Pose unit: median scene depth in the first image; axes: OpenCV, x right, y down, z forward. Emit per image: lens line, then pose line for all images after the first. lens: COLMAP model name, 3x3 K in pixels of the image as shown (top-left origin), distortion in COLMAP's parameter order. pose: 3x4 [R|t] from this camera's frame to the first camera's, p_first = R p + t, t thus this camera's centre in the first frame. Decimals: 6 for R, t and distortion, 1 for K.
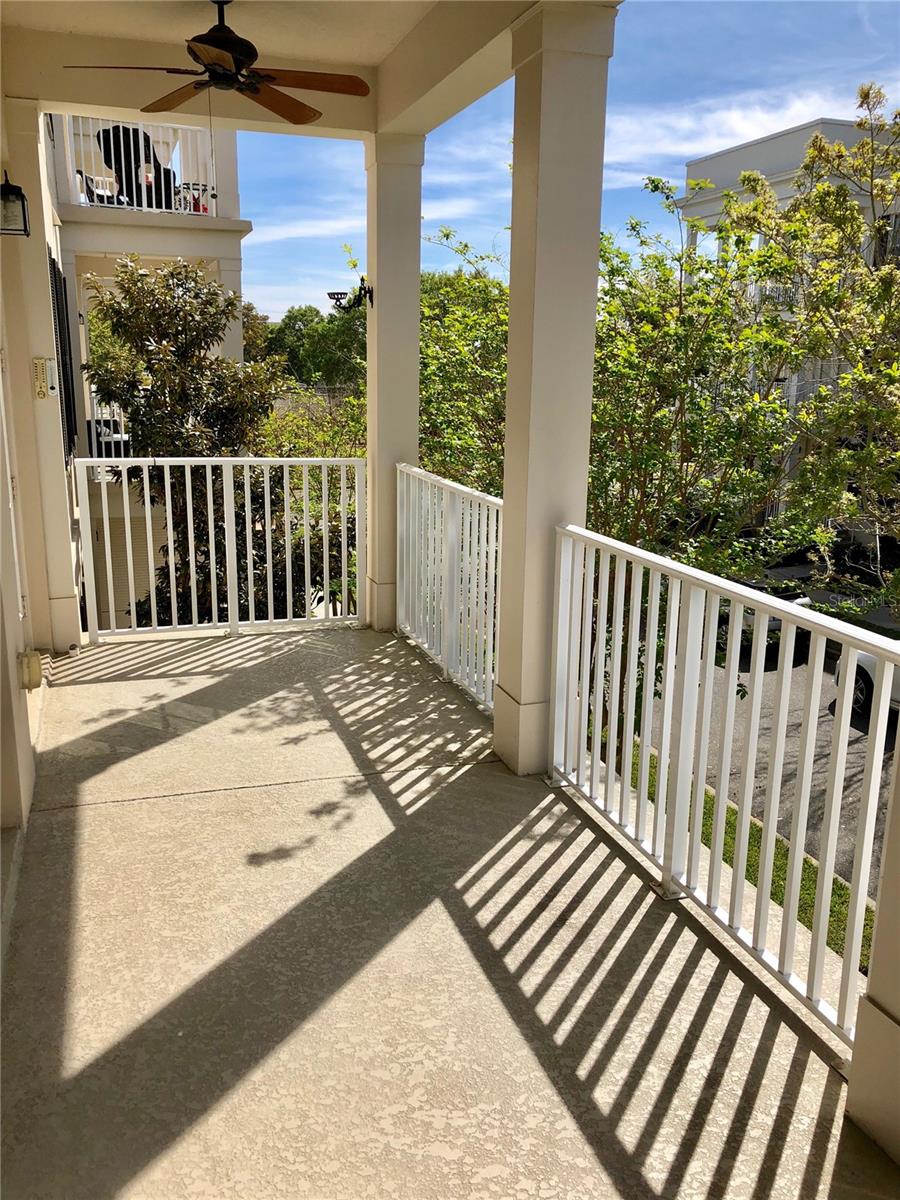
lens RADIAL K [[987.3, 0, 449.3], [0, 987.3, 600.5], [0, 0, 1]] dist [-0.001123, 0.006451]
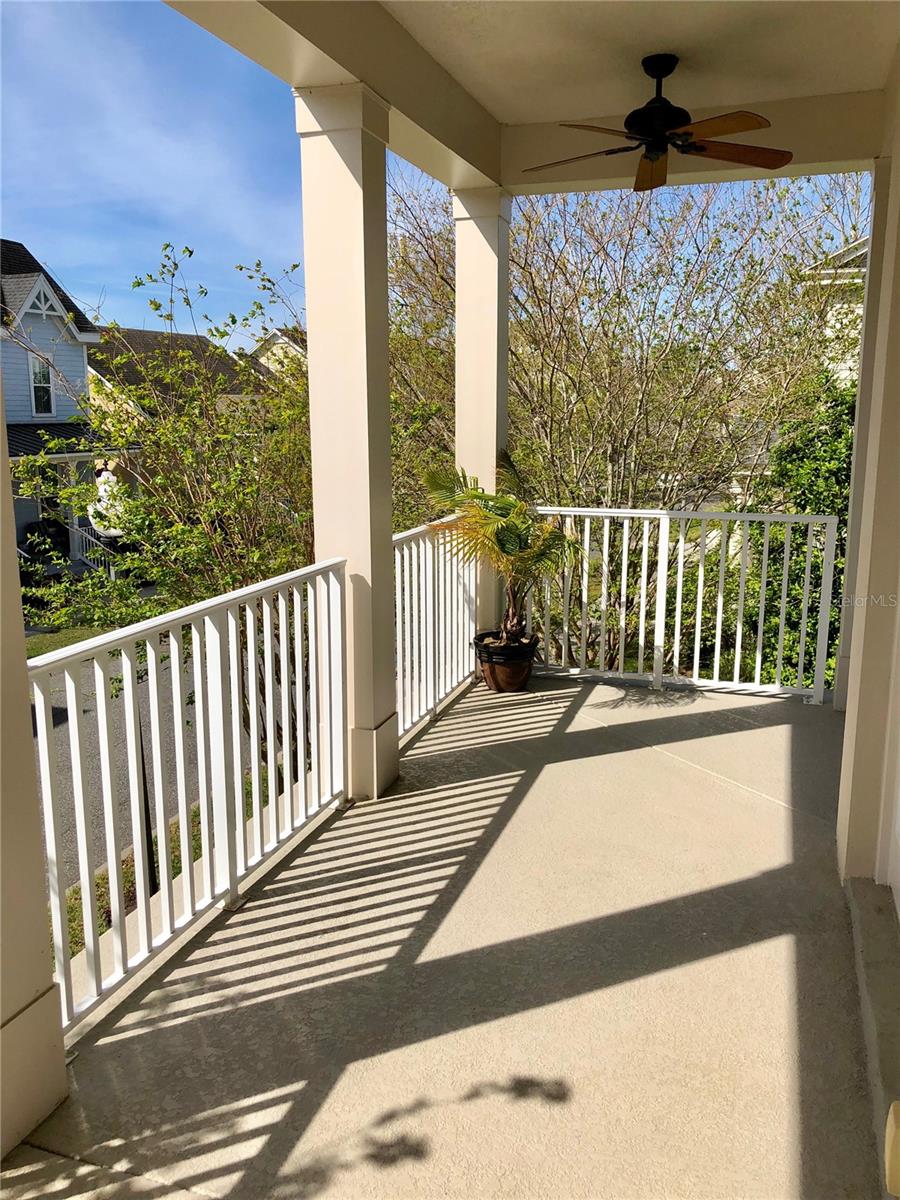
lens RADIAL K [[987.3, 0, 450.2], [0, 987.3, 600.4], [0, 0, 1]] dist [-0.001123, 0.006451]
pose [[-0.811182, -0.110169, 0.574322, -0.561398], [0.129207, 0.924059, 0.359751, -0.367714], [-0.570341, 0.366030, -0.735346, 1.607476]]
